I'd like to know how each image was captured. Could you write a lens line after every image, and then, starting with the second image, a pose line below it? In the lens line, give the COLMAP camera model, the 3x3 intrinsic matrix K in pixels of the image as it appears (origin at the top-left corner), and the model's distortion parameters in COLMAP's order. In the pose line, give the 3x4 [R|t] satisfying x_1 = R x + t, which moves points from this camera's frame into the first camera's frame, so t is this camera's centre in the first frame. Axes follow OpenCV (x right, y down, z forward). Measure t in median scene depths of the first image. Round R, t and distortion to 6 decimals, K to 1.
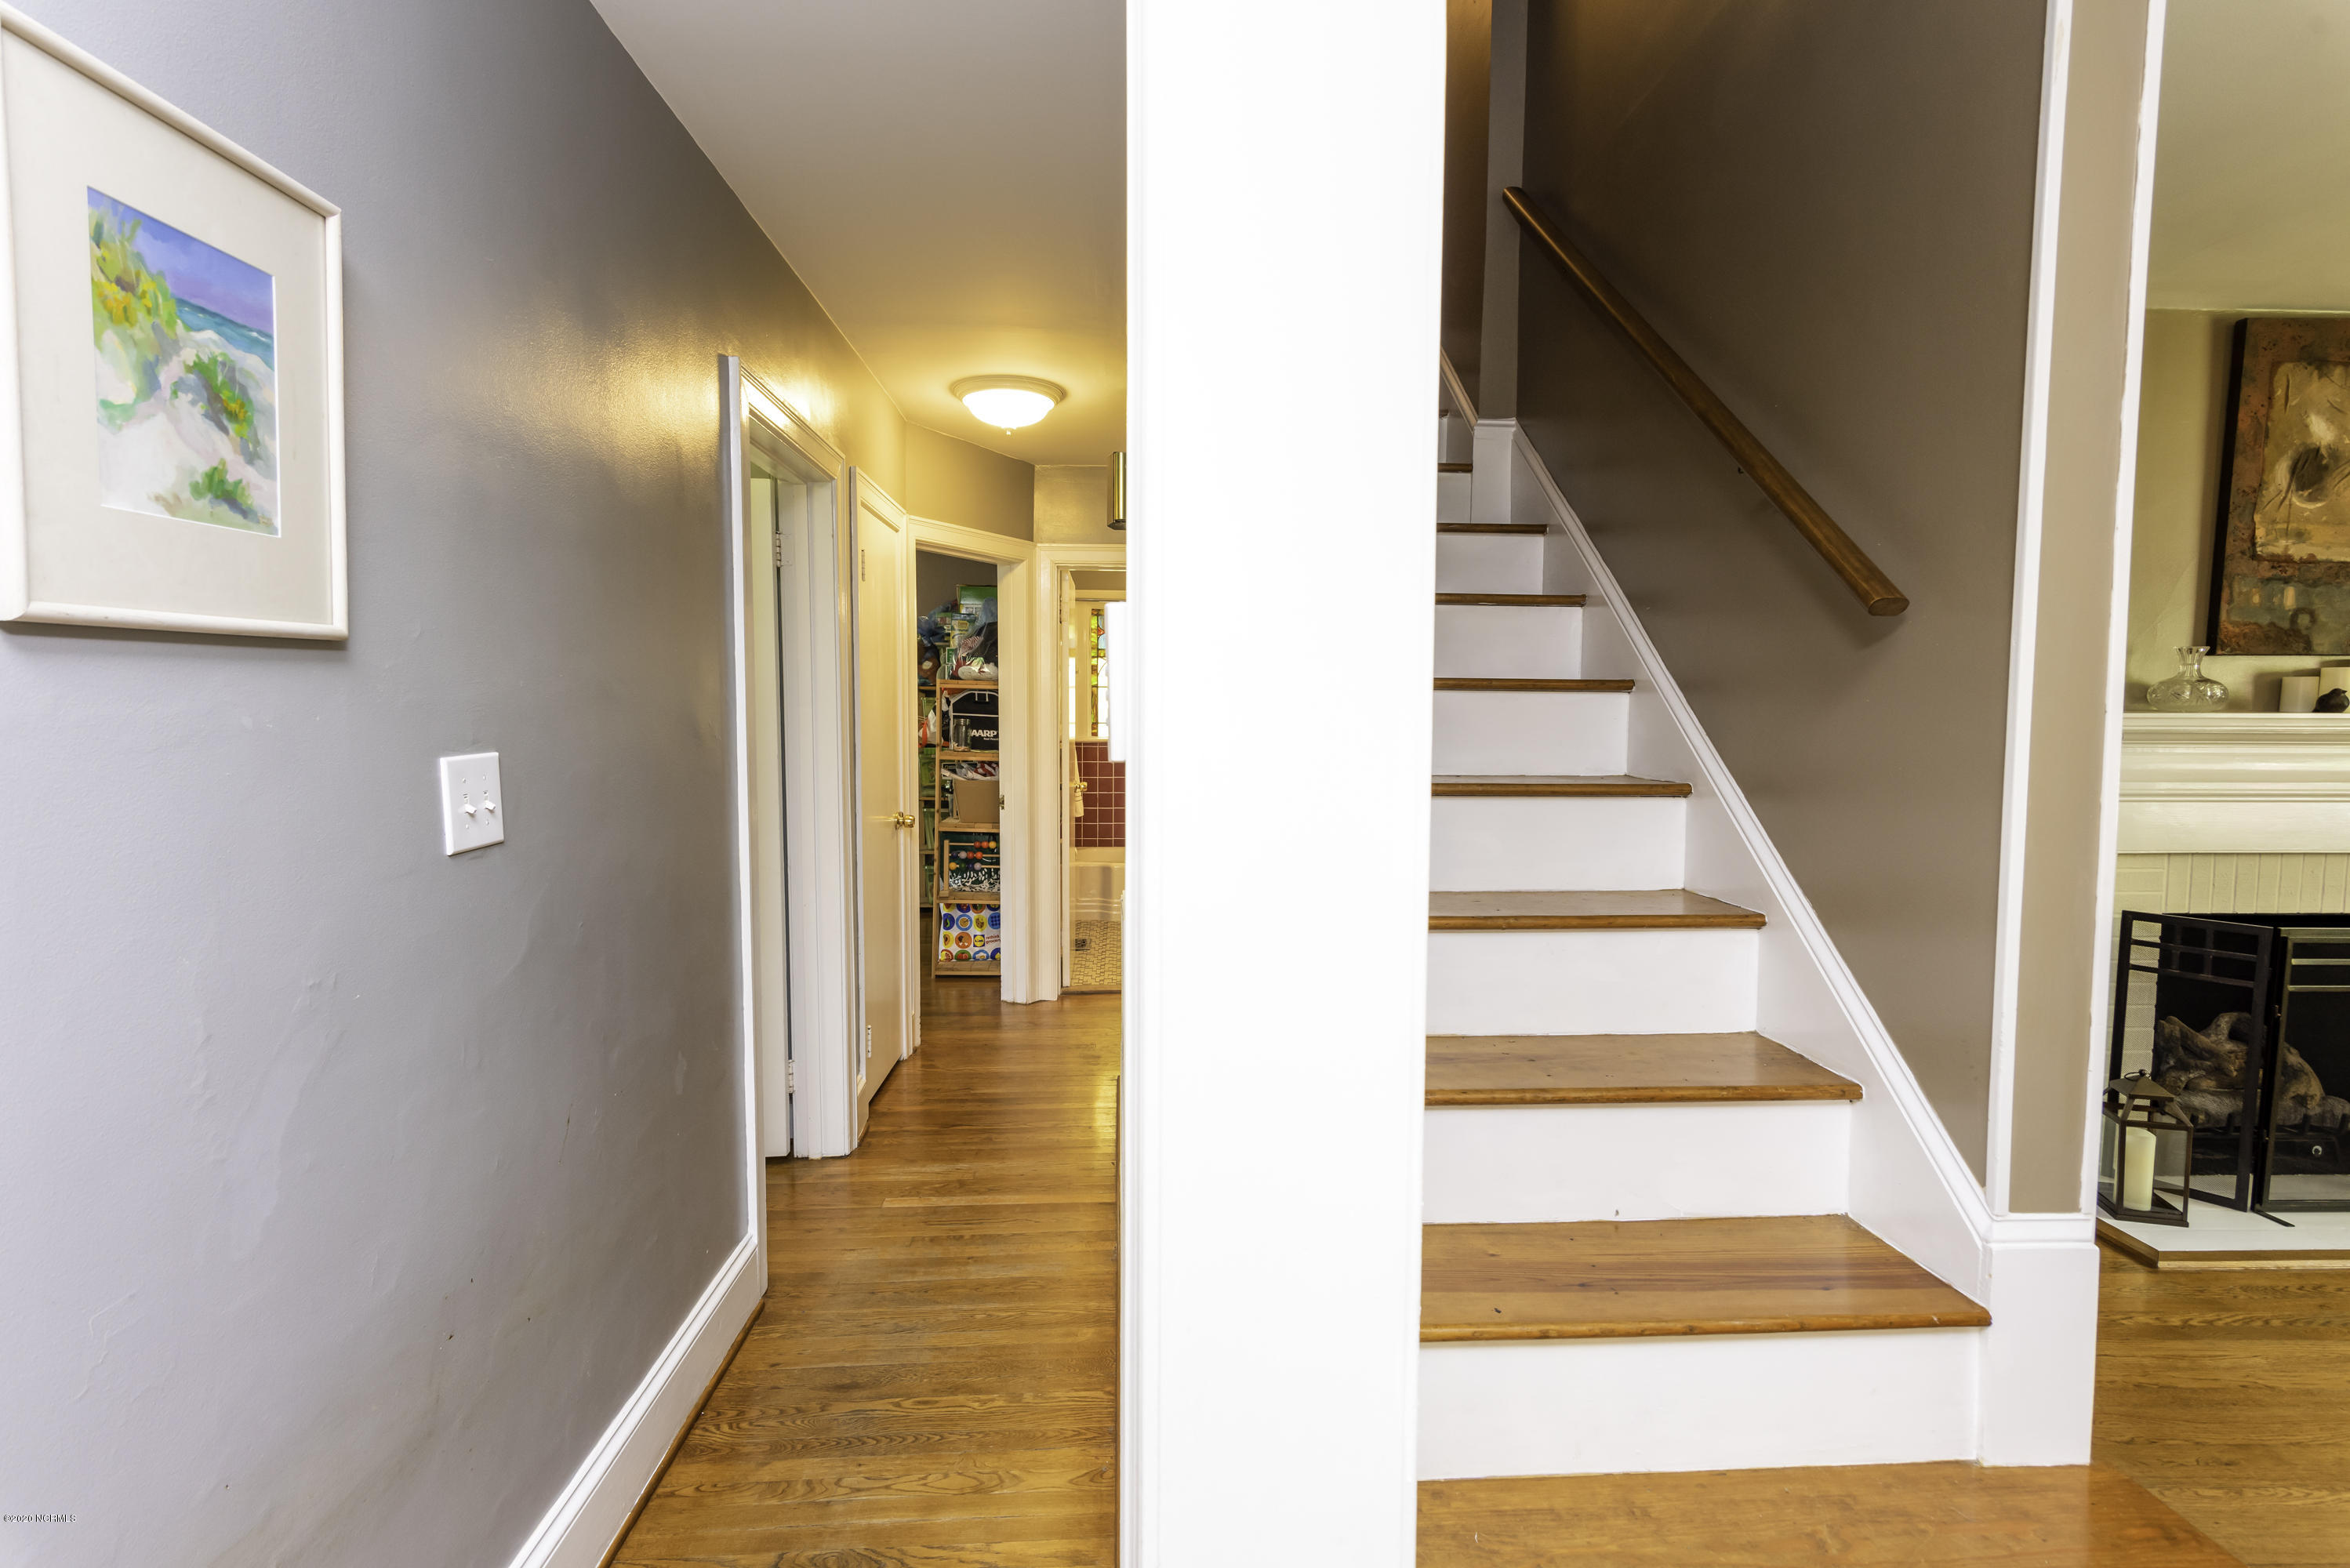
lens RADIAL K [[1138.5, 0, 1179.3], [0, 1138.5, 789.0], [0, 0, 1]] dist [0.021626, -0.000137]
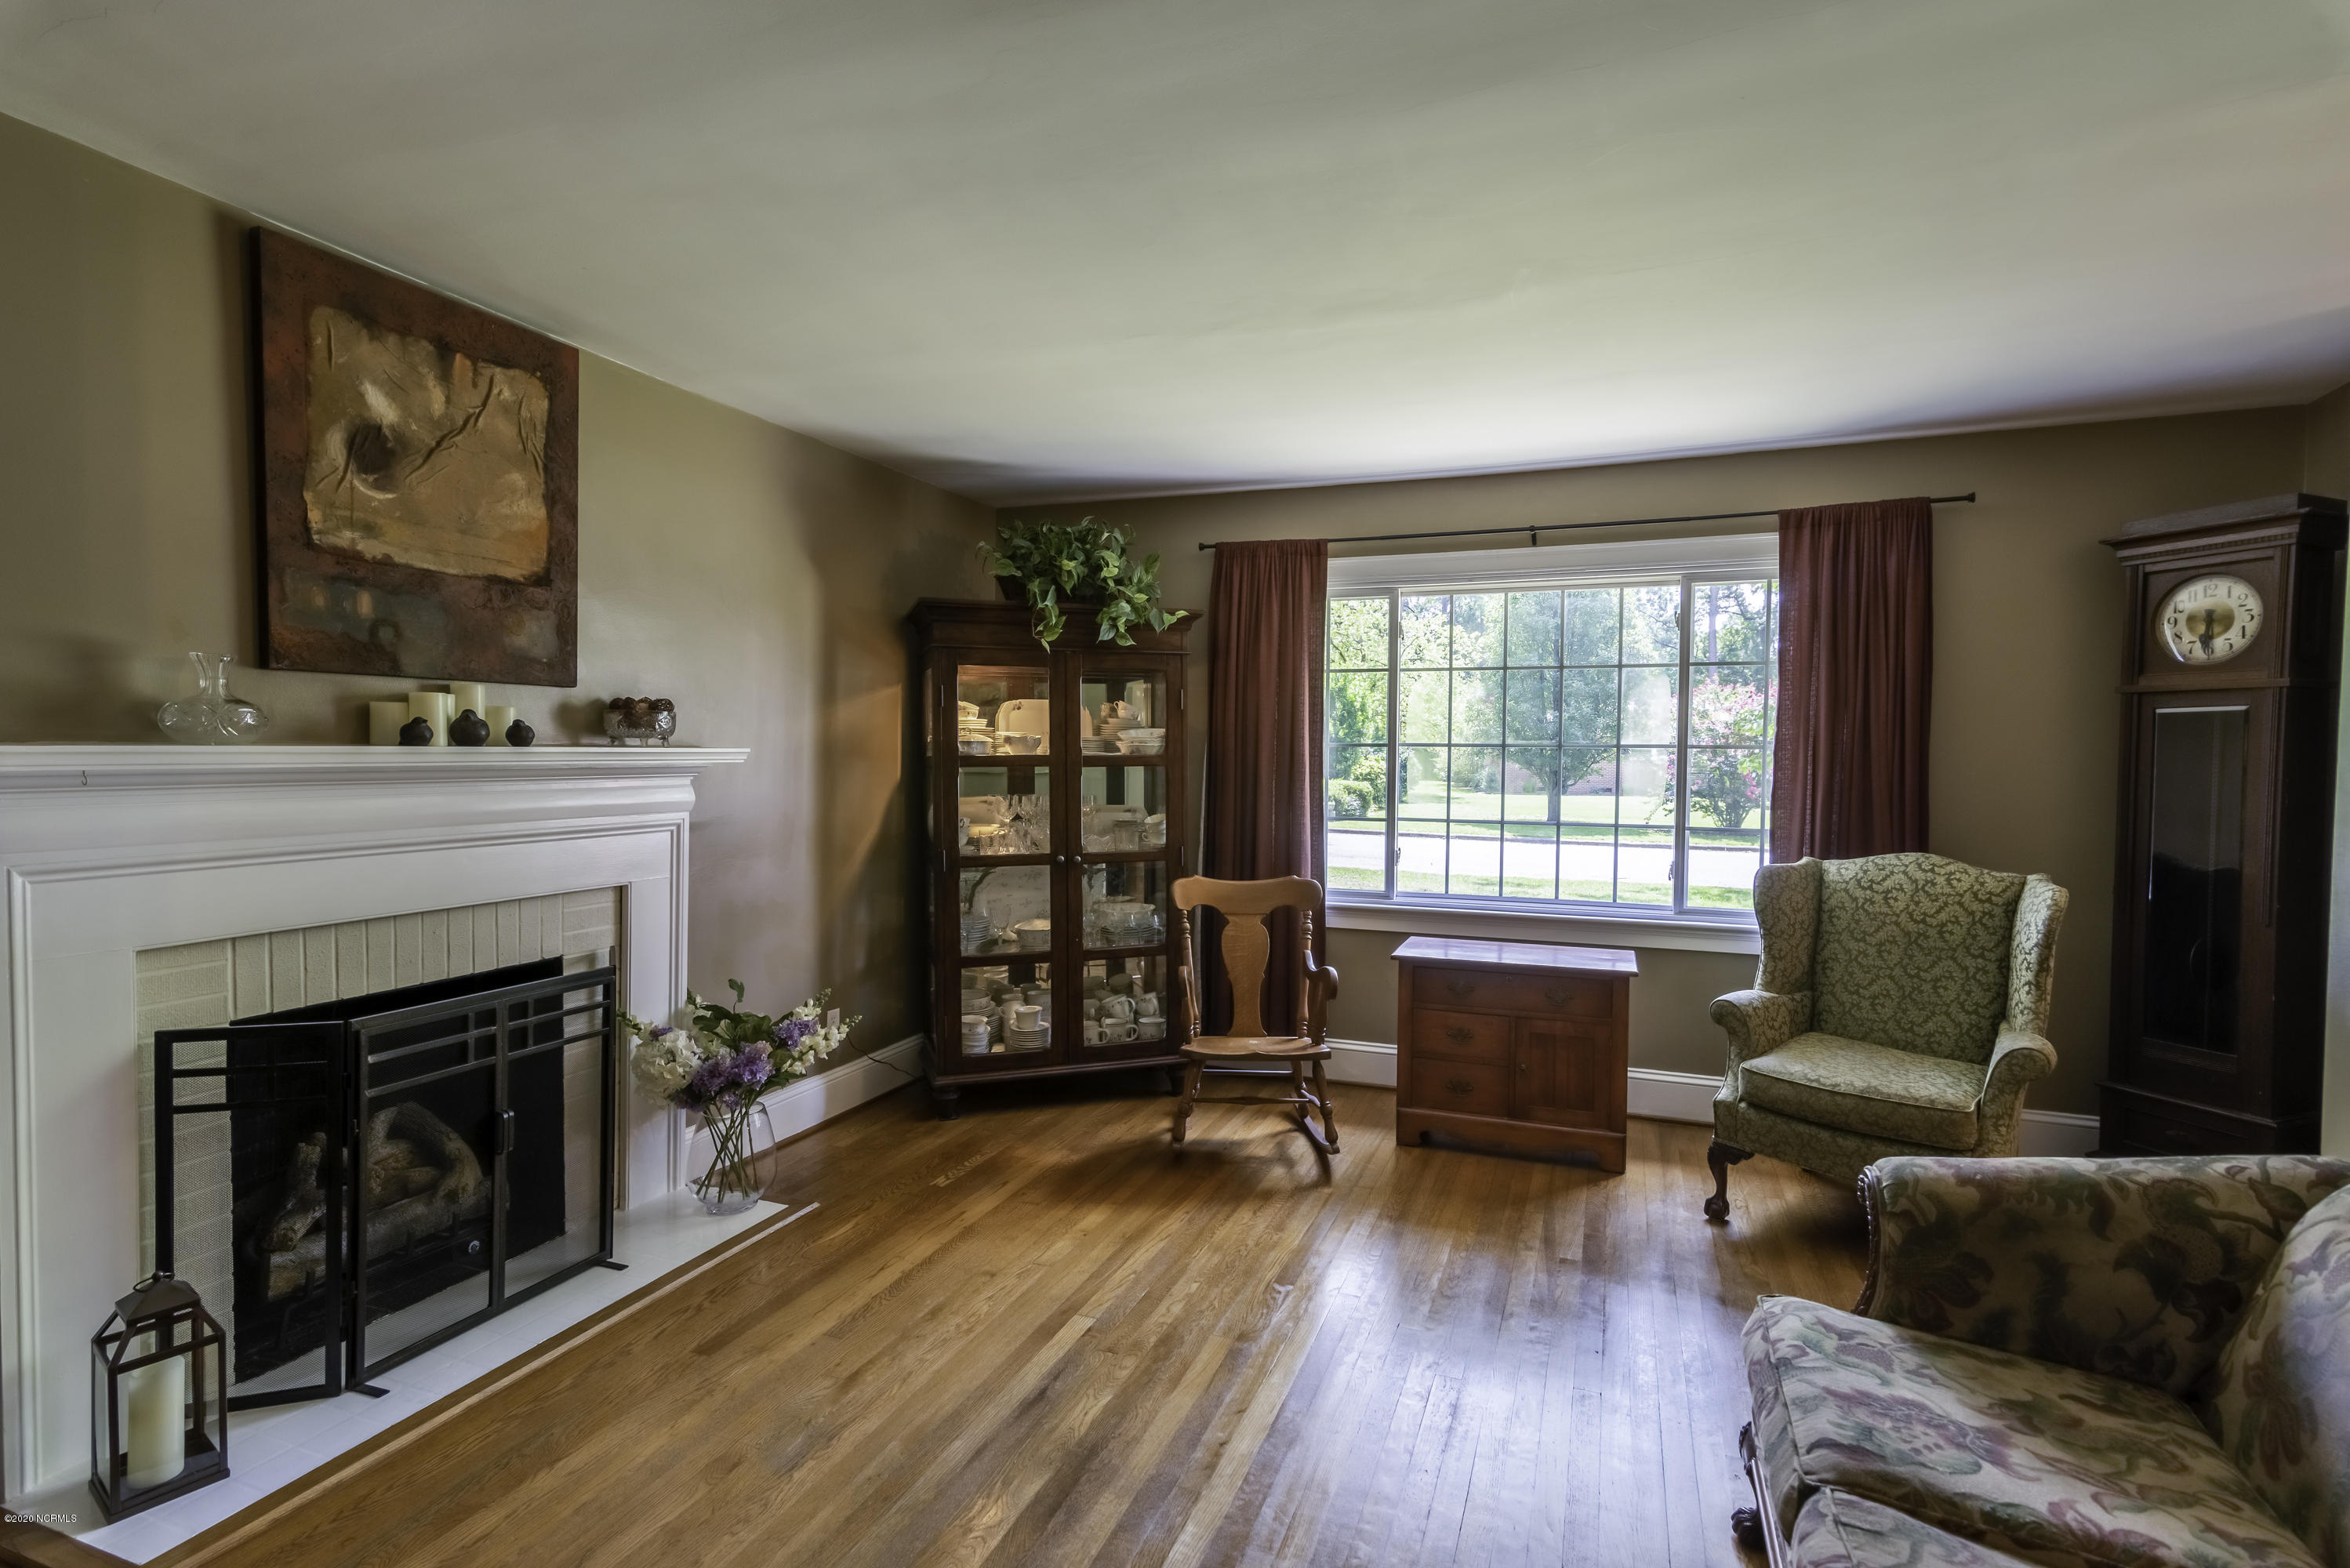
lens RADIAL K [[1138.5, 0, 1188.0], [0, 1138.5, 793.4], [0, 0, 1]] dist [0.021626, -0.000137]
pose [[0.408363, -0.038024, 0.912027, 0.450946], [0.056581, 0.998265, 0.016285, -0.013385], [-0.911064, 0.044953, 0.409806, 0.151915]]
